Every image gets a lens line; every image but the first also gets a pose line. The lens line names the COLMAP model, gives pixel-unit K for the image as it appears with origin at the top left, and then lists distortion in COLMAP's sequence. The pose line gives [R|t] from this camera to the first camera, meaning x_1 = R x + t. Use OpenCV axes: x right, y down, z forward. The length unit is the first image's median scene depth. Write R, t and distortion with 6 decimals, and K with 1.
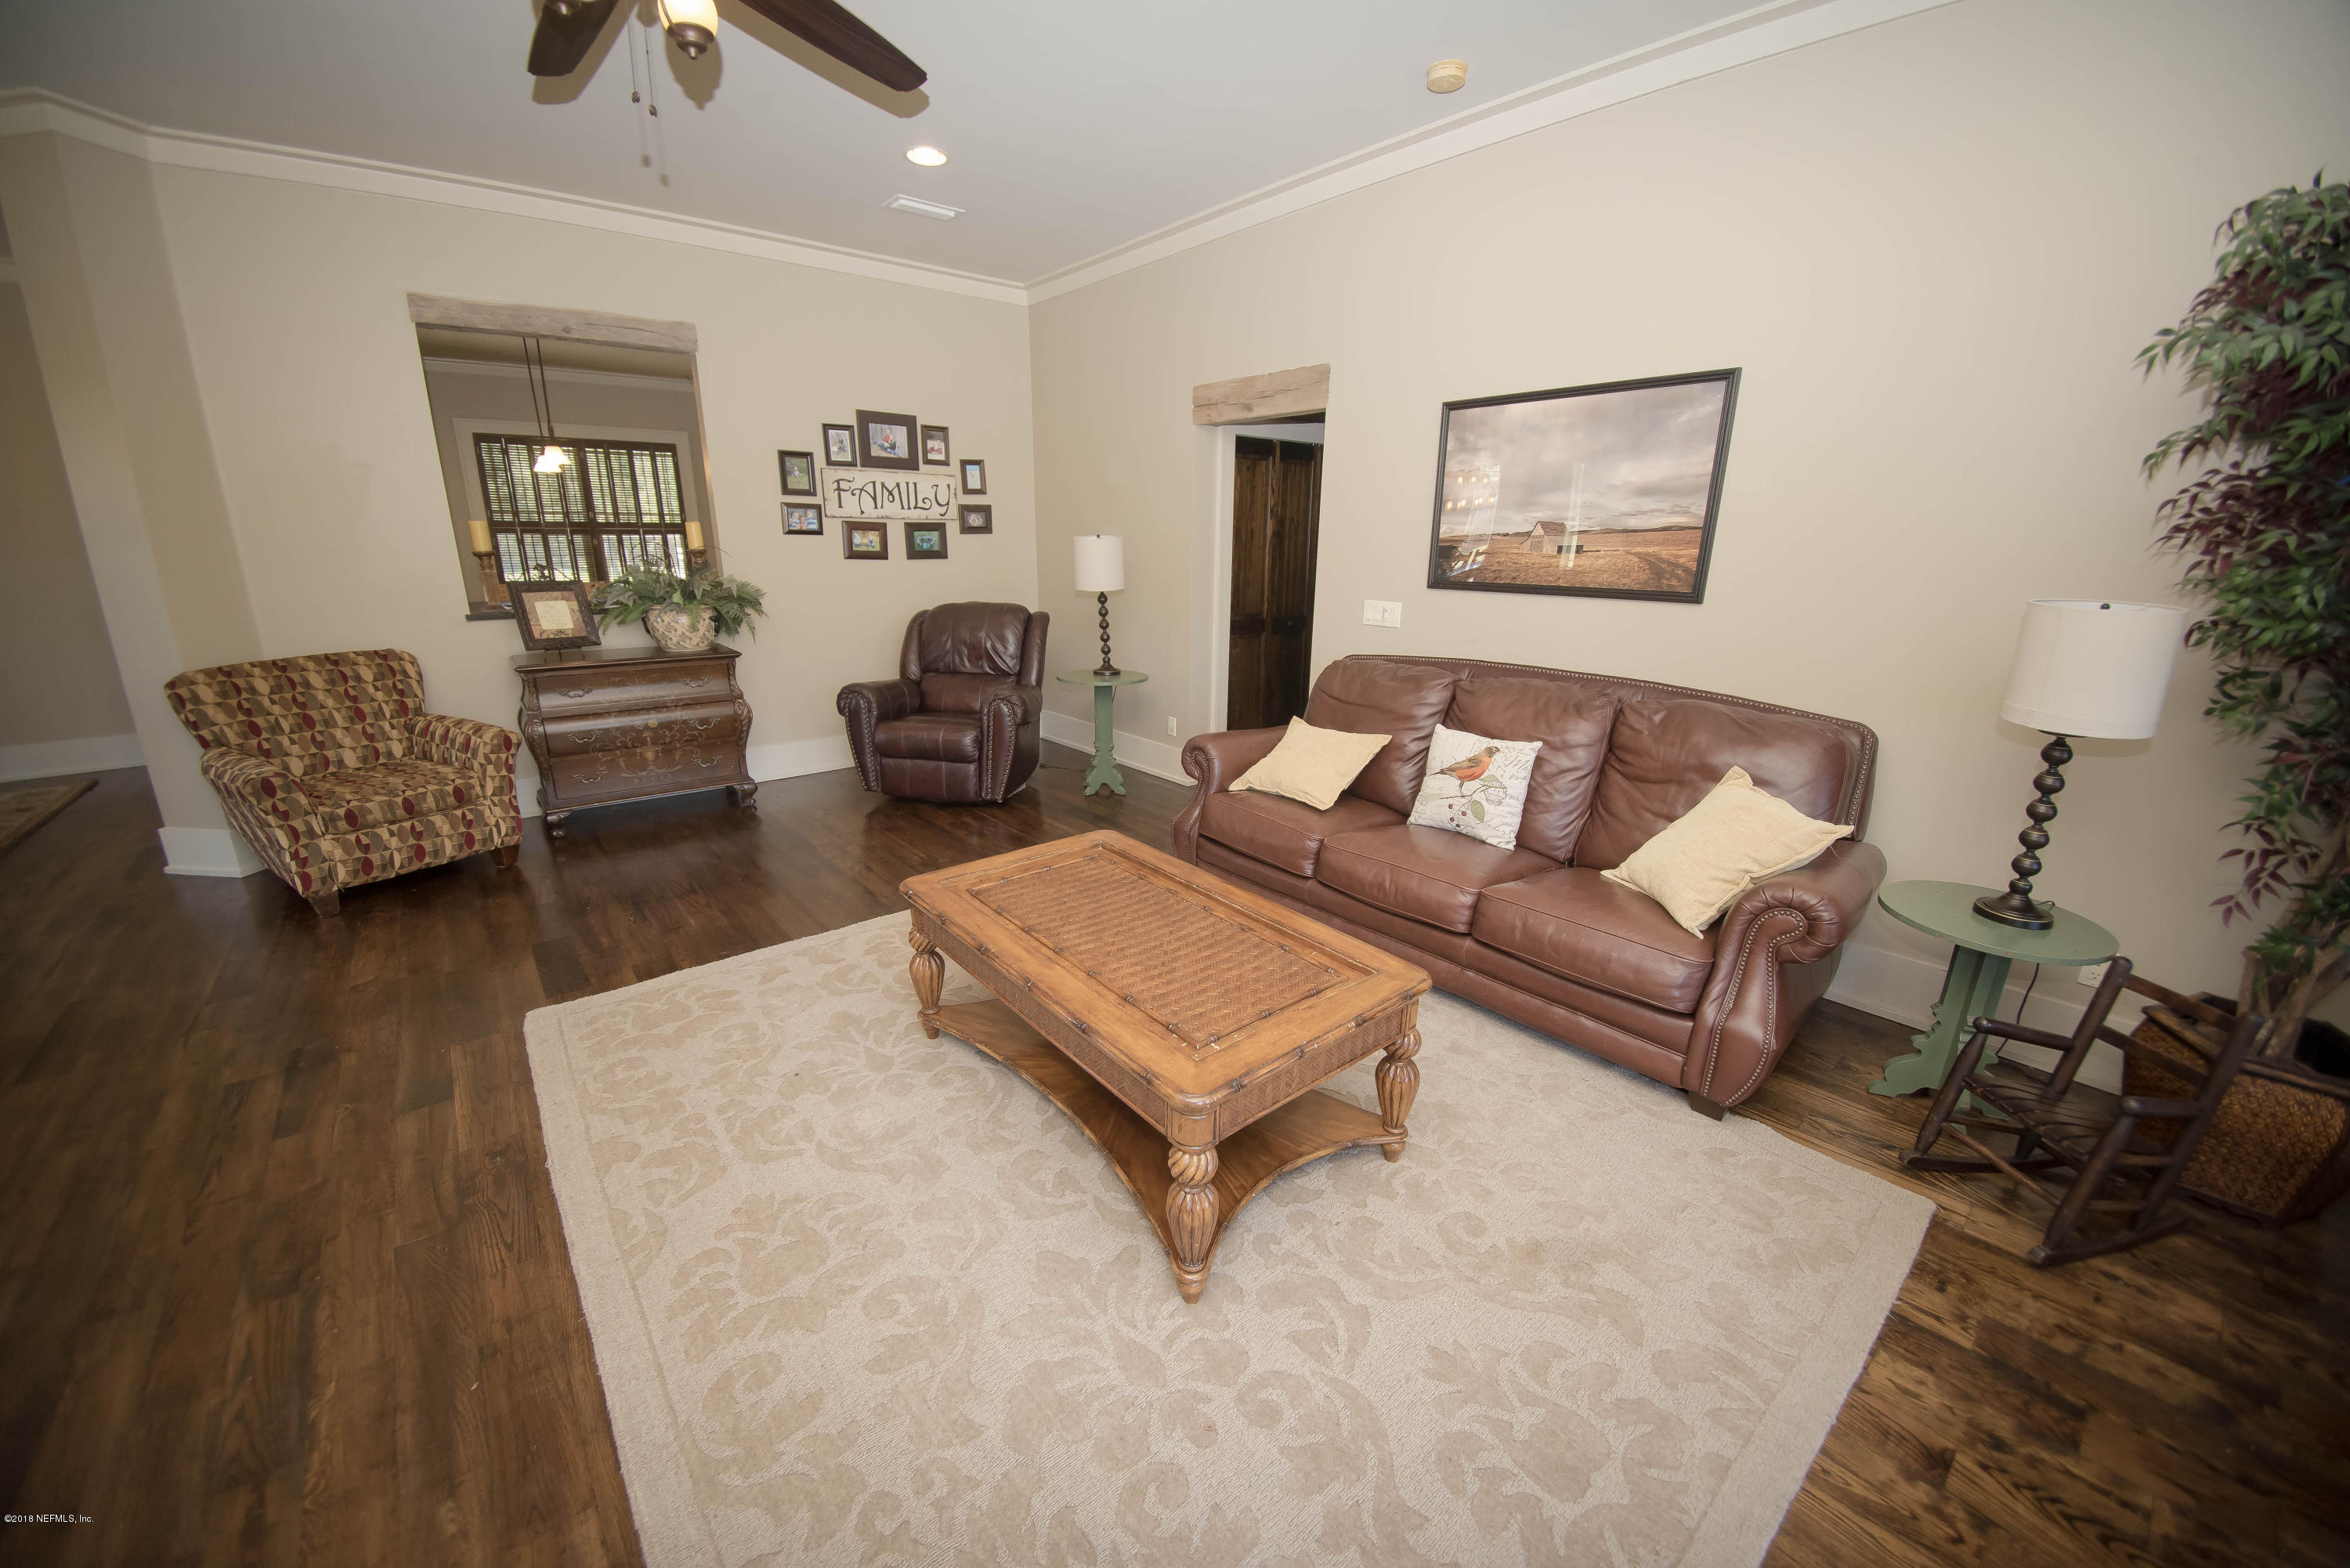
lens RADIAL K [[874.0, 0, 1182.4], [0, 874.0, 796.4], [0, 0, 1]] dist [-0.020107, -0.005879]
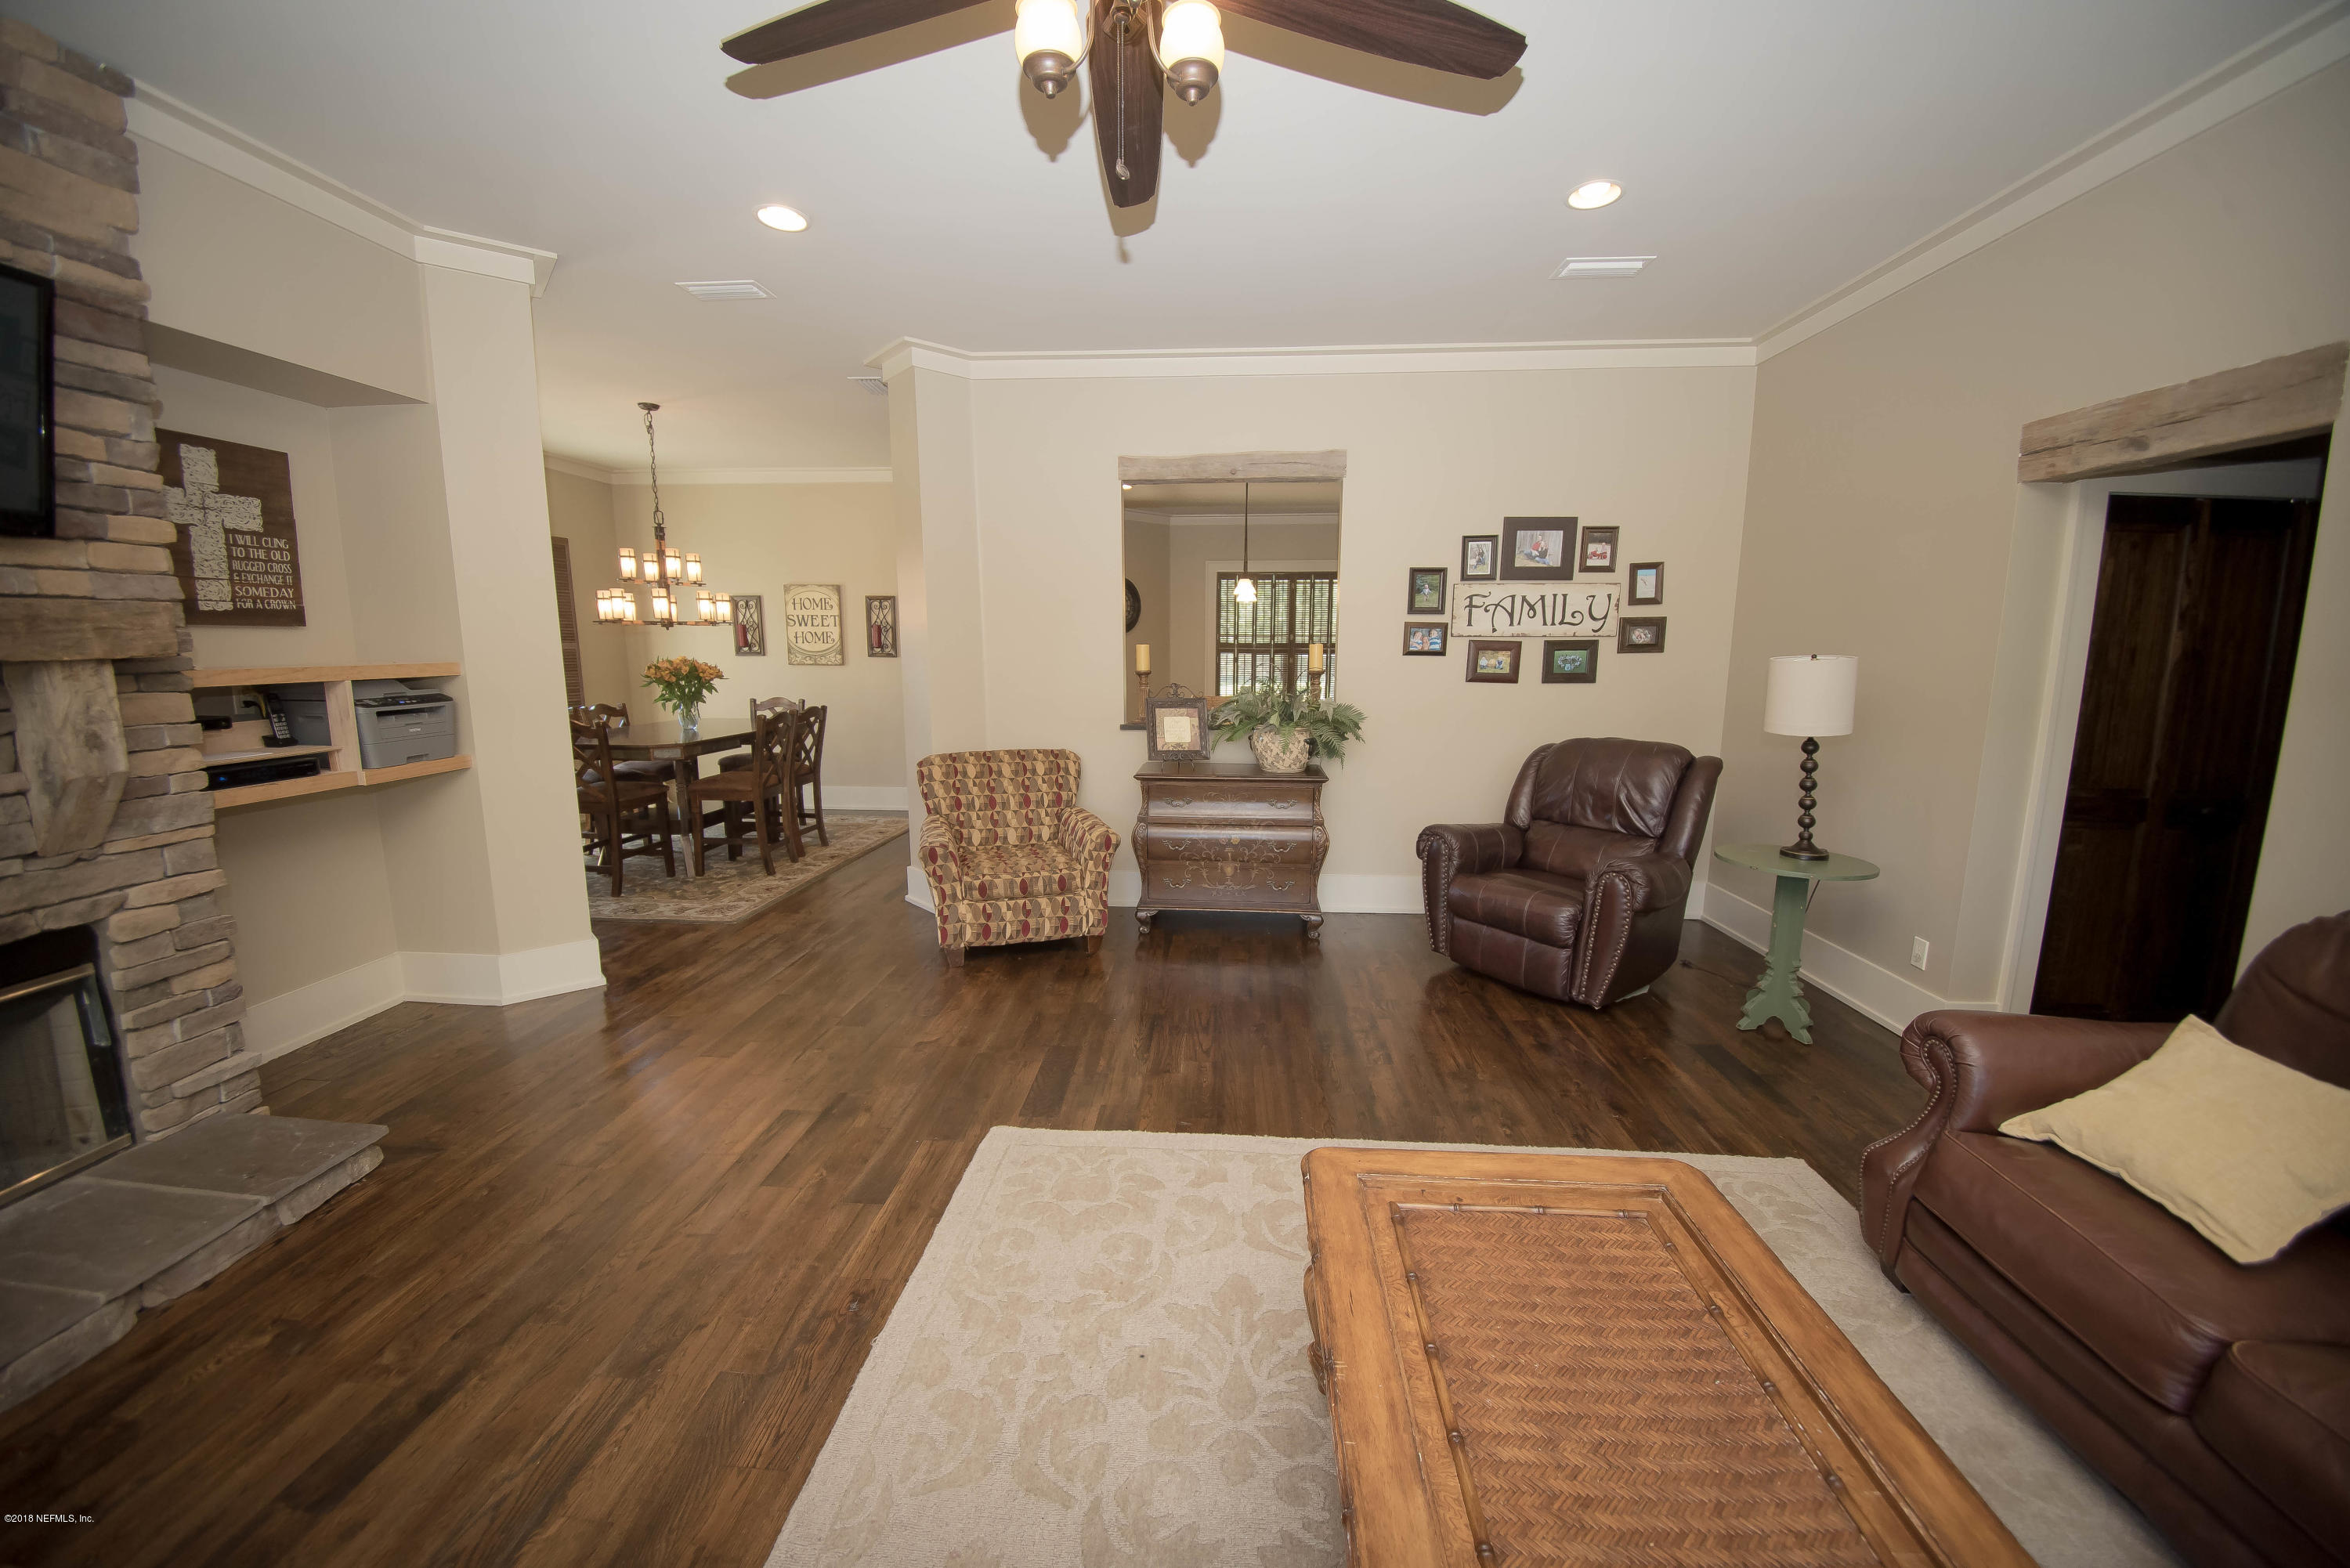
lens RADIAL K [[874.0, 0, 1165.6], [0, 874.0, 790.2], [0, 0, 1]] dist [-0.020107, -0.005879]
pose [[0.710442, 0.099231, -0.696725, 0.032556], [-0.191350, 0.979949, -0.055547, -0.085186], [0.677243, 0.172781, 0.715184, 0.265046]]
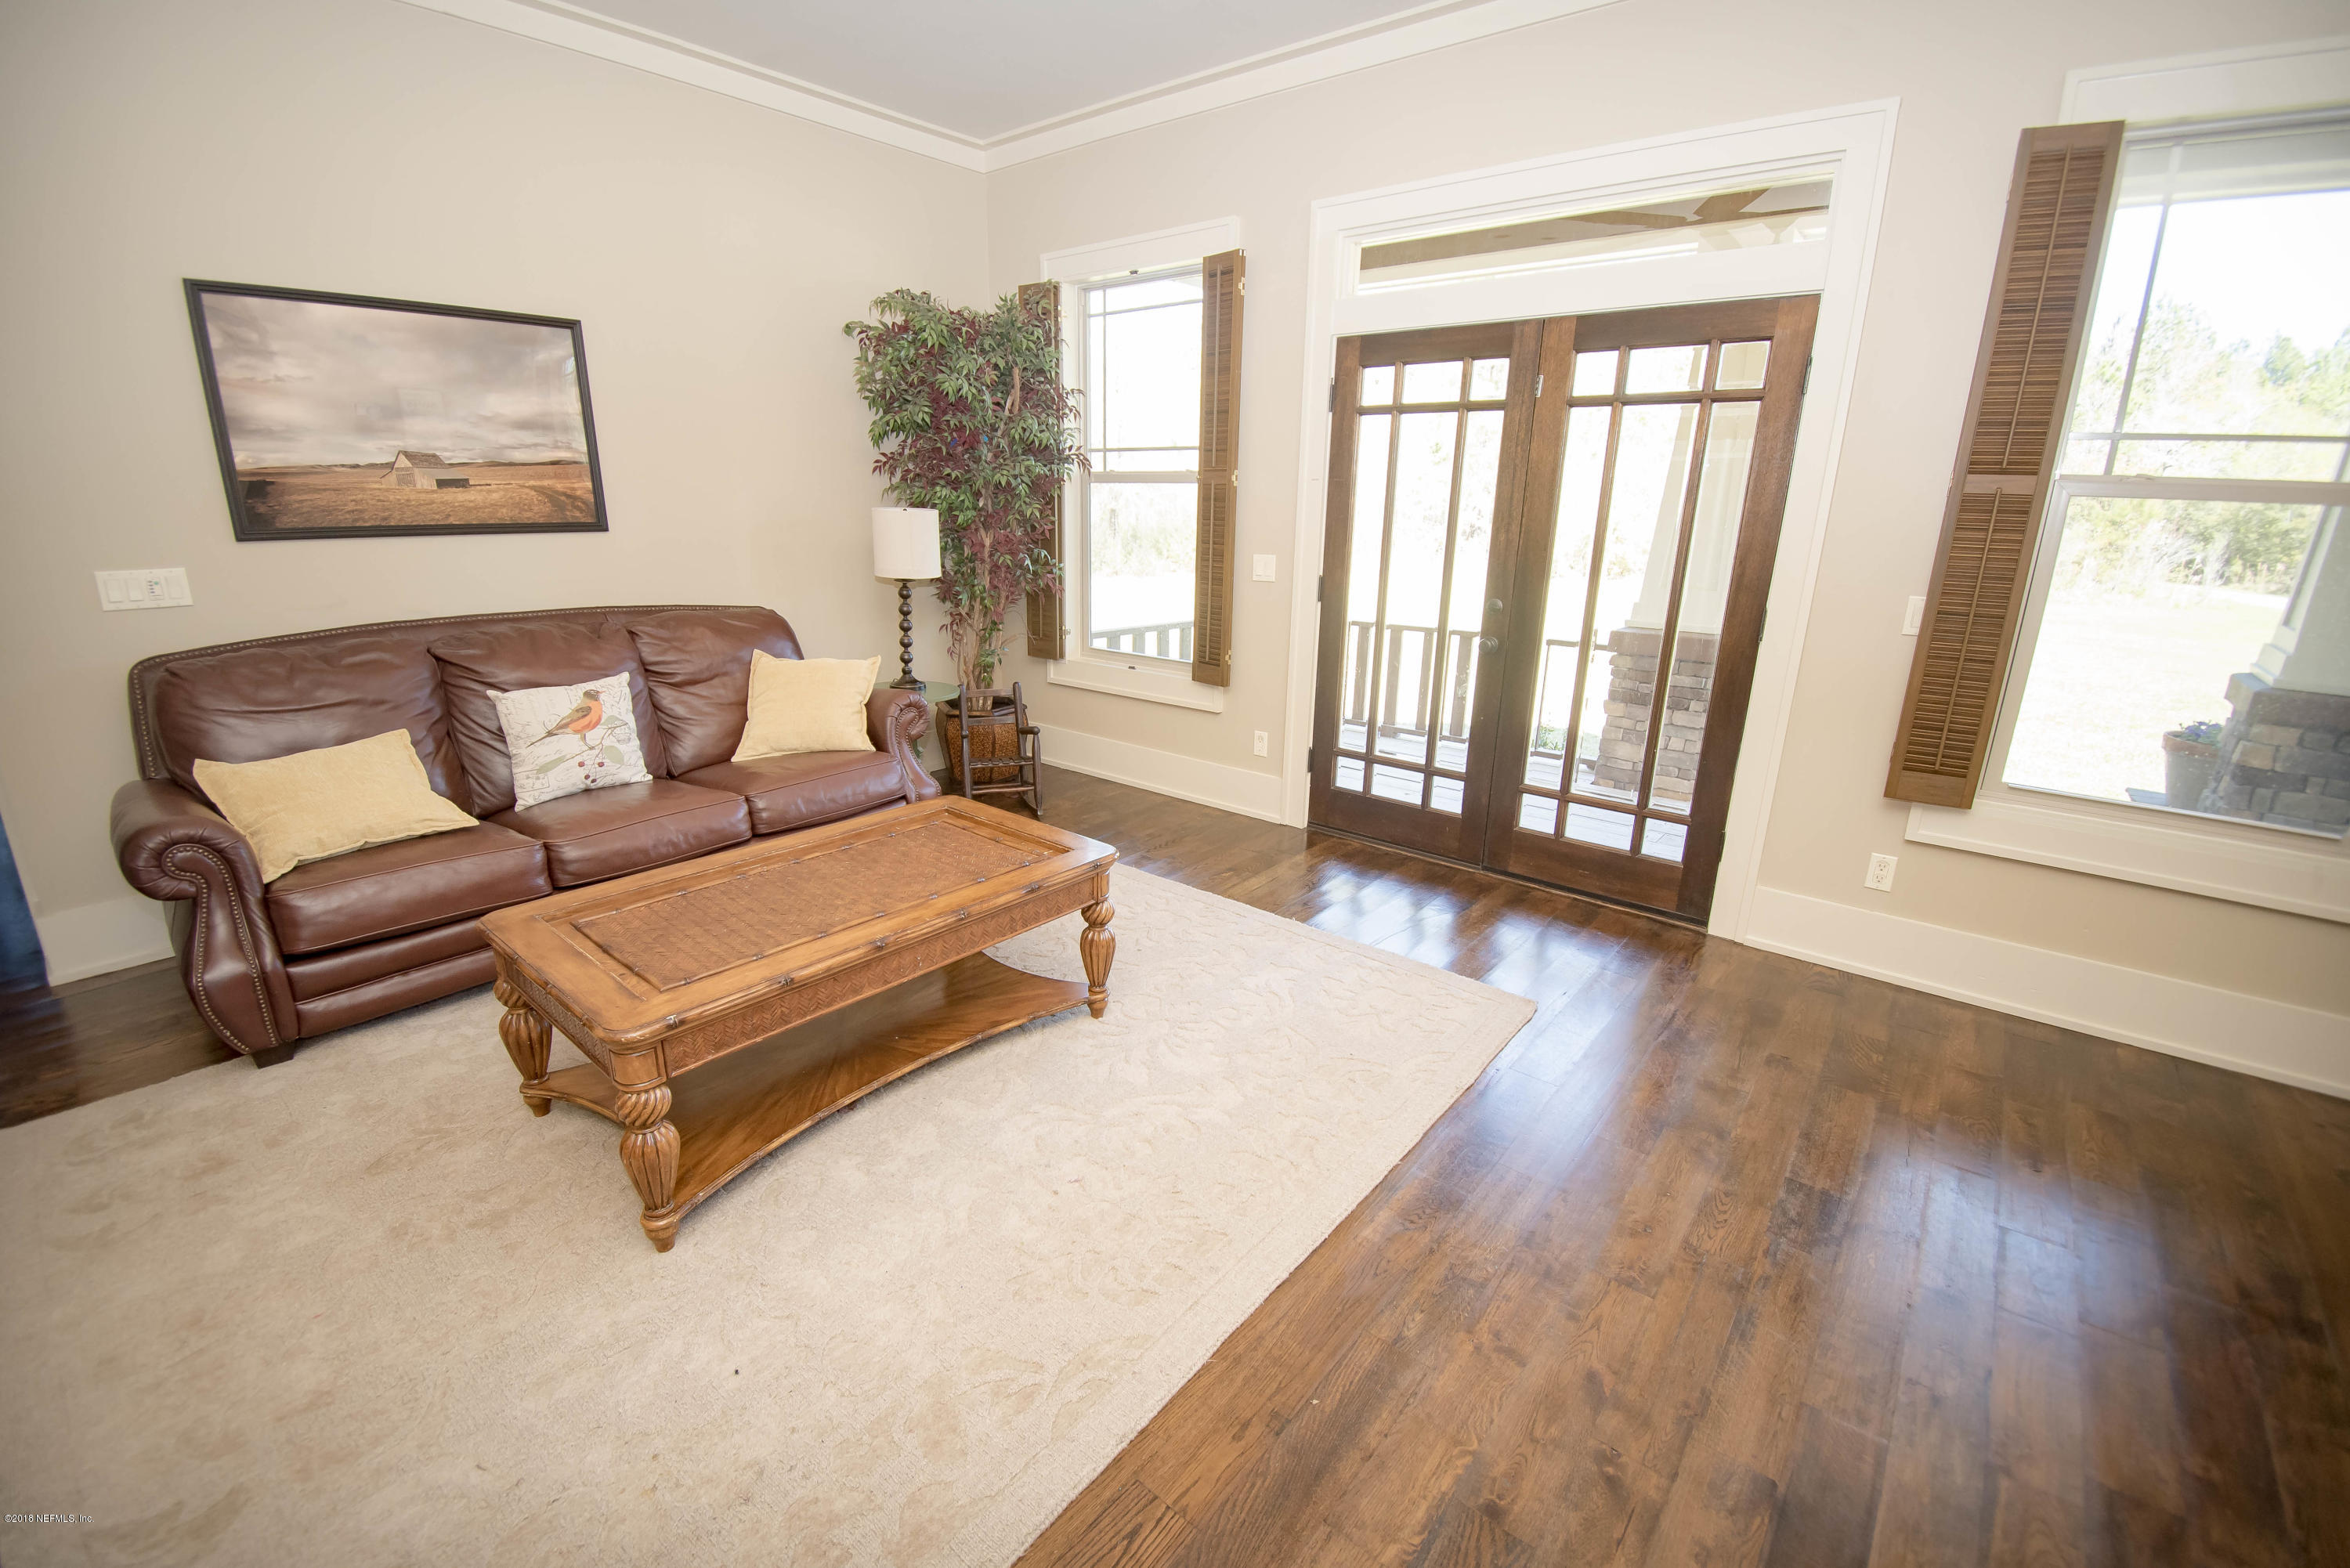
lens RADIAL K [[971.7, 0, 1182.3], [0, 971.7, 797.3], [0, 0, 1]] dist [-0.015540, -0.004100]
pose [[-0.175835, -0.305802, 0.935717, -0.684692], [0.261215, 0.901959, 0.343856, -0.125396], [-0.949131, 0.304885, -0.078715, 0.424517]]
